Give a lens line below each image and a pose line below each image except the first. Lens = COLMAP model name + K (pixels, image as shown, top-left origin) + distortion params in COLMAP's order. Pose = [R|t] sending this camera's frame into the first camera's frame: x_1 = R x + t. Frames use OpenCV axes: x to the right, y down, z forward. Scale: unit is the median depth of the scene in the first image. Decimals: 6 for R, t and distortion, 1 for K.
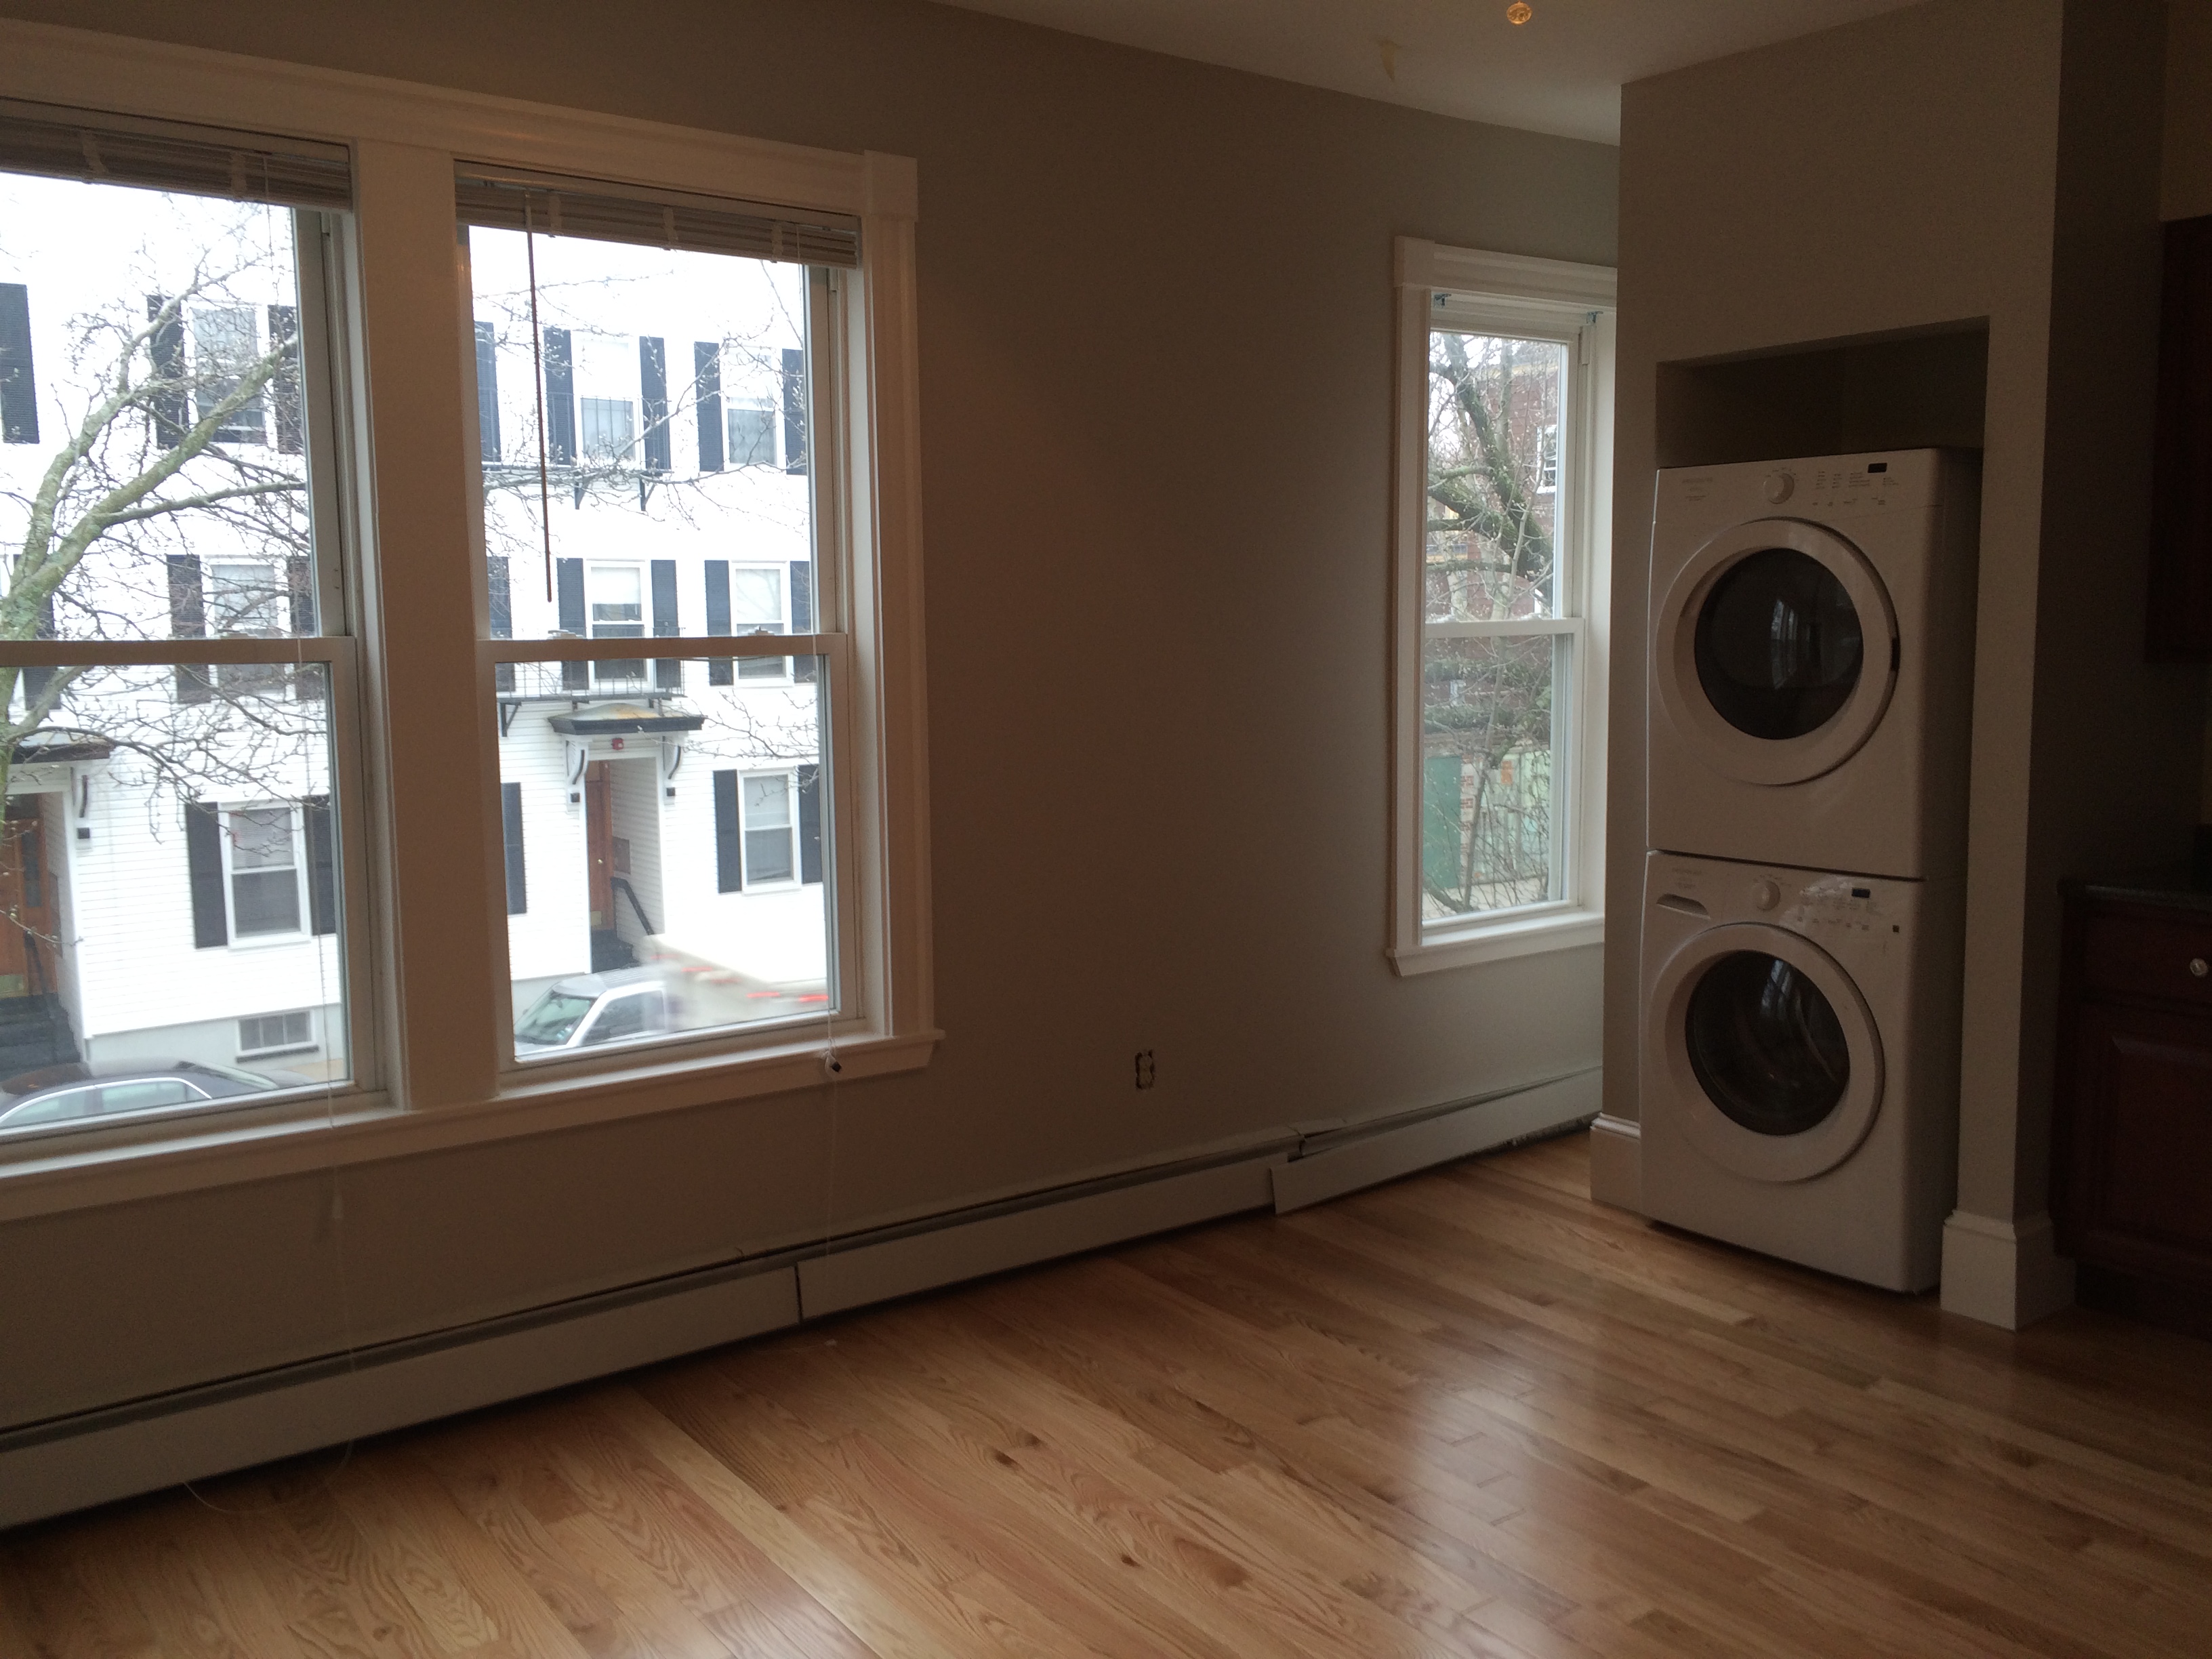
lens RADIAL K [[1887.8, 0, 1099.7], [0, 1887.8, 829.2], [0, 0, 1]] dist [0.029817, -0.046003]
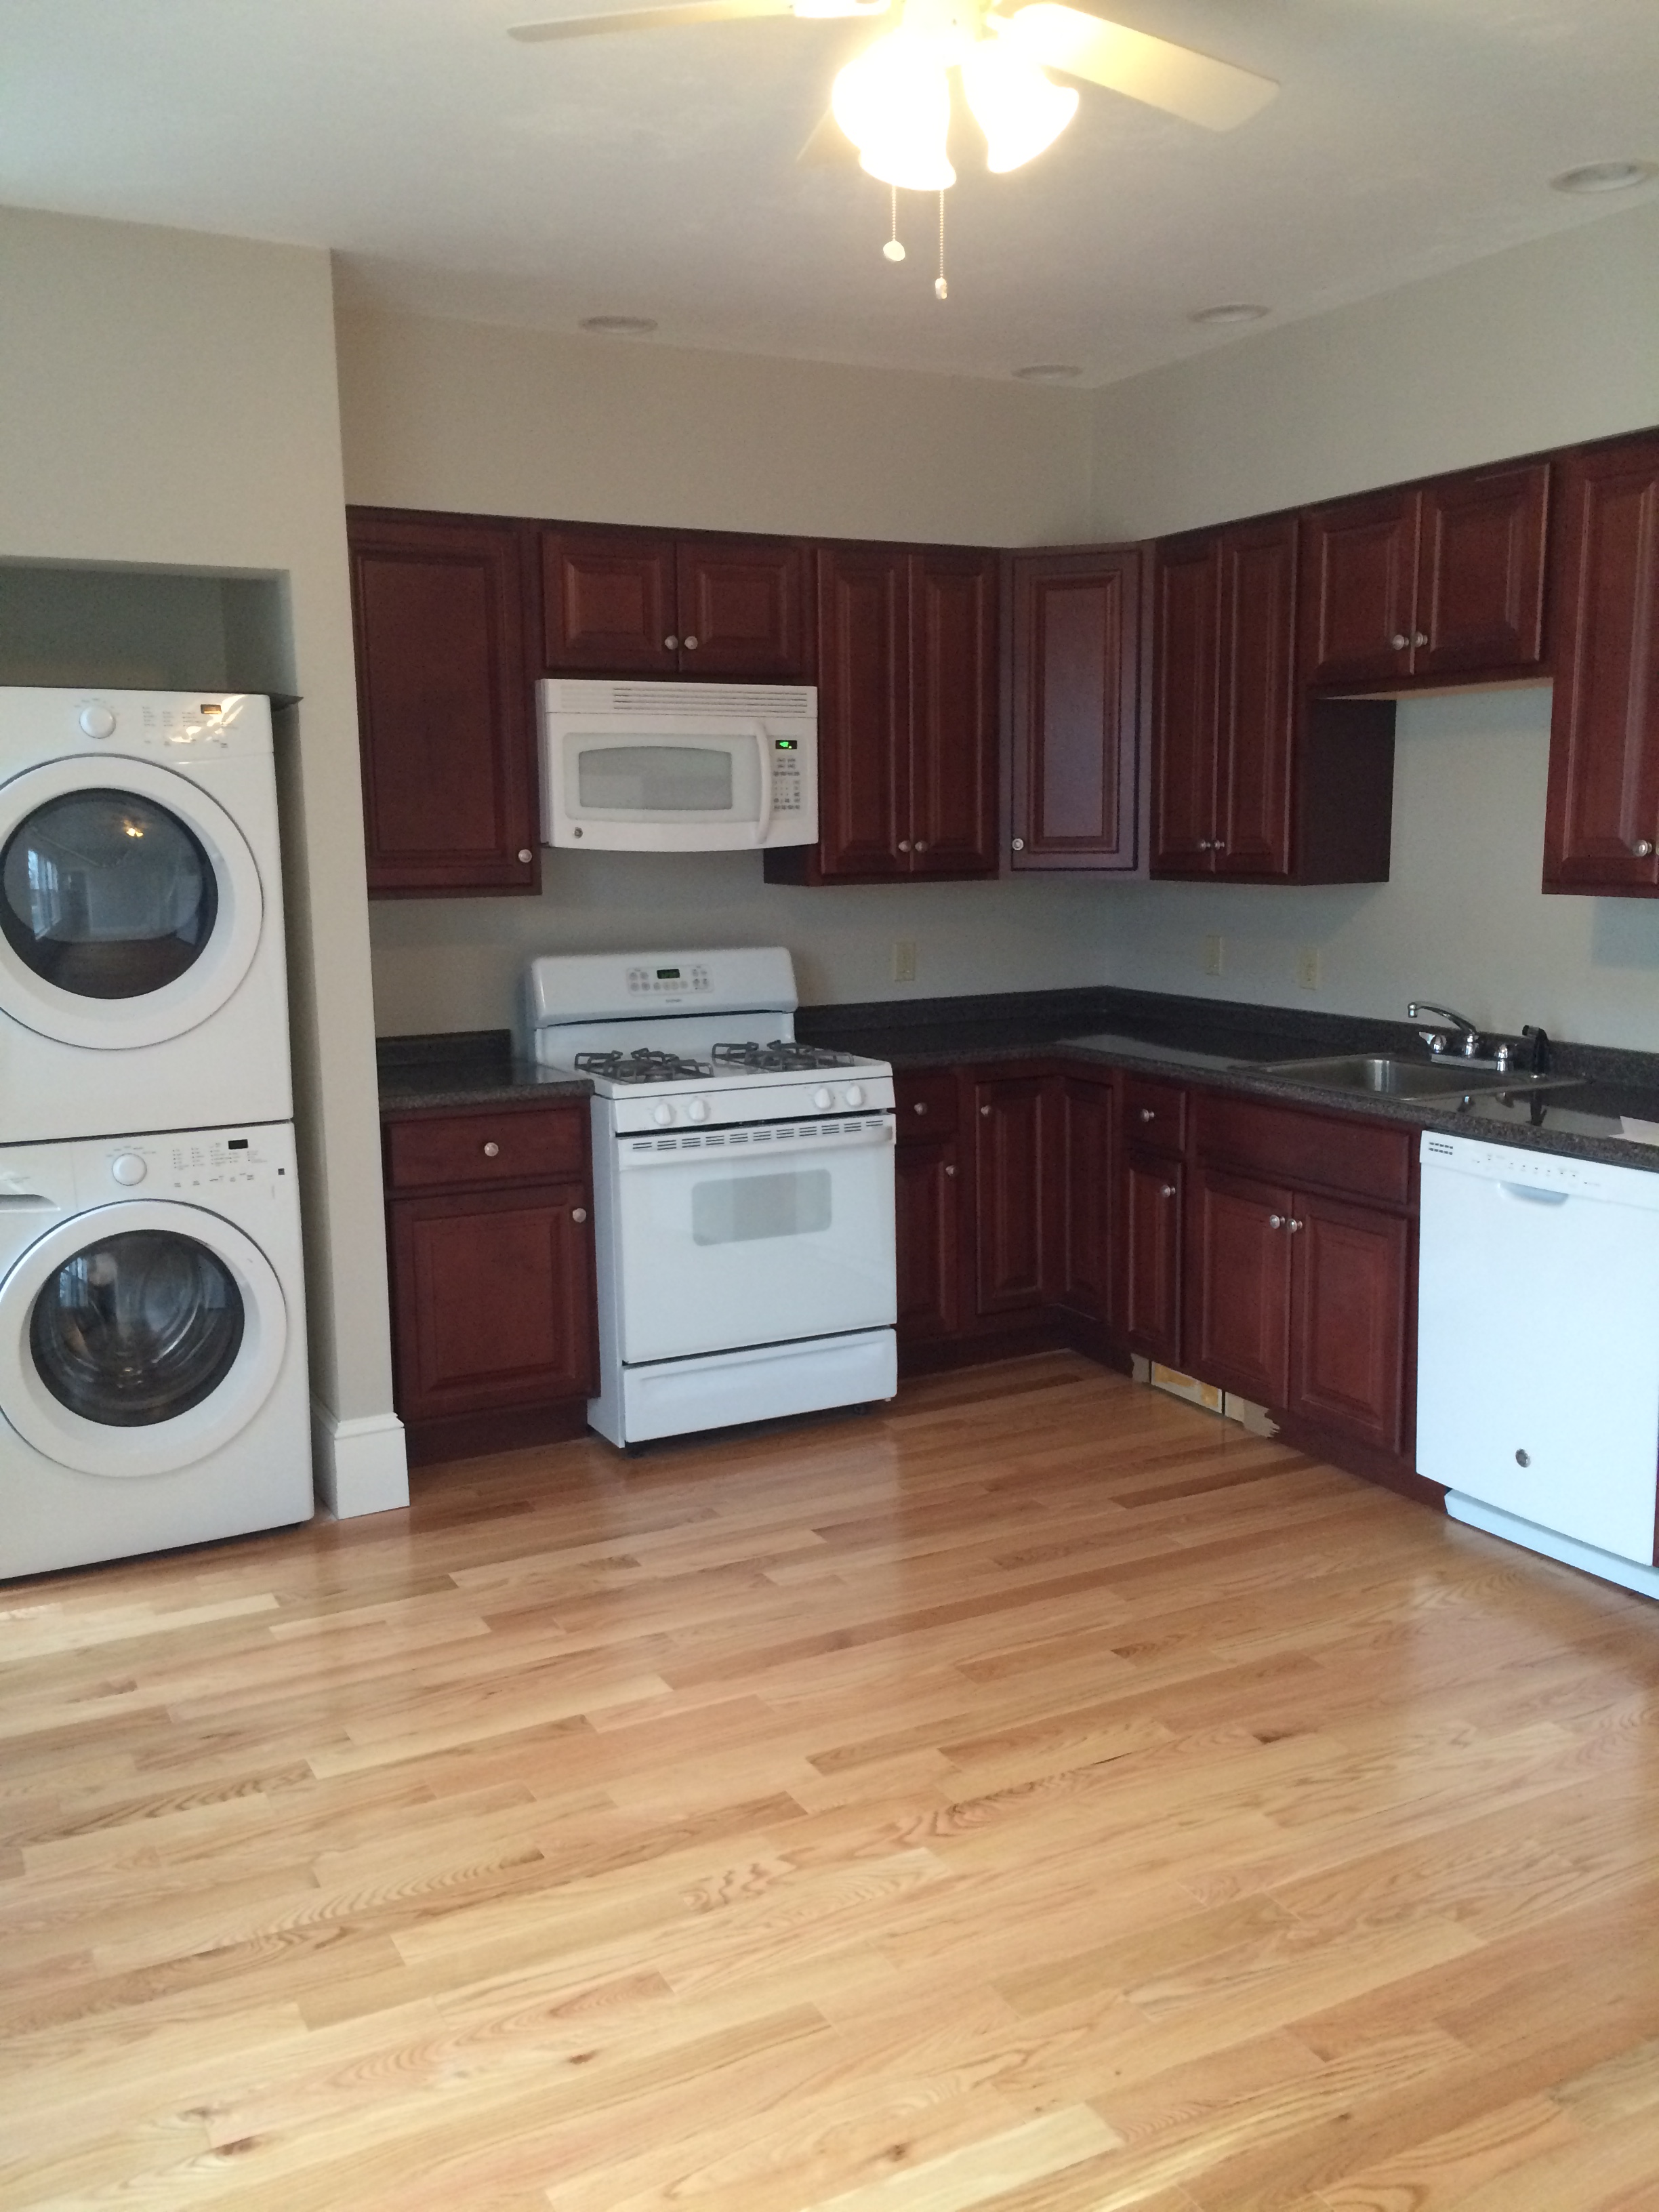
lens RADIAL K [[1887.8, 0, 831.7], [0, 1887.8, 1121.3], [0, 0, 1]] dist [0.029817, -0.046003]
pose [[0.130426, -0.146824, 0.980526, -0.535056], [0.120870, 0.983952, 0.131259, -0.071585], [-0.984063, 0.101396, 0.146080, 0.569970]]
